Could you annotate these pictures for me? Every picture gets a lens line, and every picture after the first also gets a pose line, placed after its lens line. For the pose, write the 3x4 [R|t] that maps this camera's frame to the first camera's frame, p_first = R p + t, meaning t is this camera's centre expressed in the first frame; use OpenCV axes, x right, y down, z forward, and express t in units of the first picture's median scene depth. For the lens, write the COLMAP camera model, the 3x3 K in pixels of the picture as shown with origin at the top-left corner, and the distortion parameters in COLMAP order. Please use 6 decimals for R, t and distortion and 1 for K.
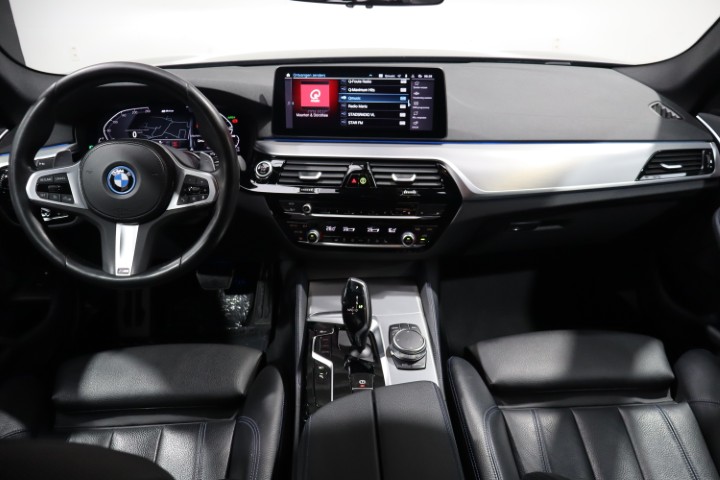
lens RADIAL K [[601.1, 0, 360.0], [0, 601.1, 240.0], [0, 0, 1]] dist [-0.001226, 0.000647]
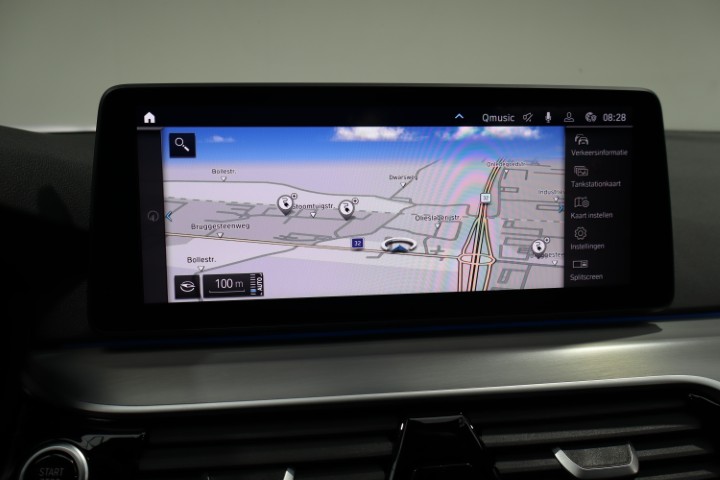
lens RADIAL K [[618.1, 0, 367.6], [0, 618.1, 238.1], [0, 0, 1]] dist [0.000911, -0.000570]
pose [[0.970848, -0.040110, 0.236316, -0.092162], [0.089228, 0.975520, -0.200993, -0.153942], [-0.222470, 0.216220, 0.950661, 0.722903]]
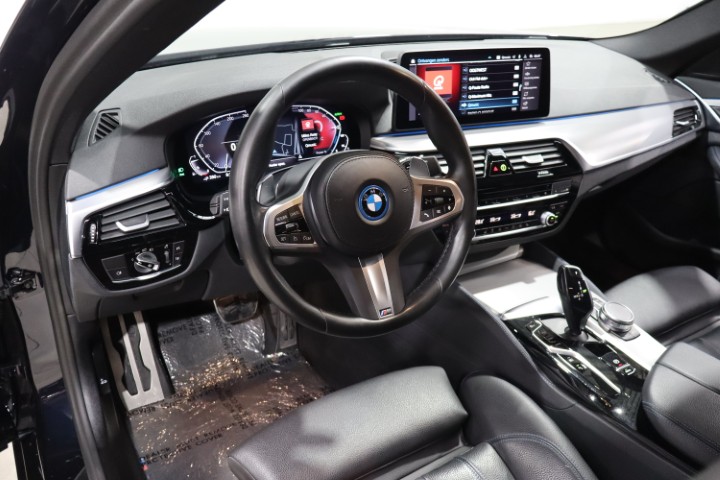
lens RADIAL K [[606.8, 0, 360.2], [0, 606.8, 244.7], [0, 0, 1]] dist [-0.010672, -0.003072]
pose [[0.871609, -0.185540, 0.453731, -0.655537], [0.164337, 0.982637, 0.086131, -0.096856], [-0.461834, -0.000508, 0.886966, 0.235176]]
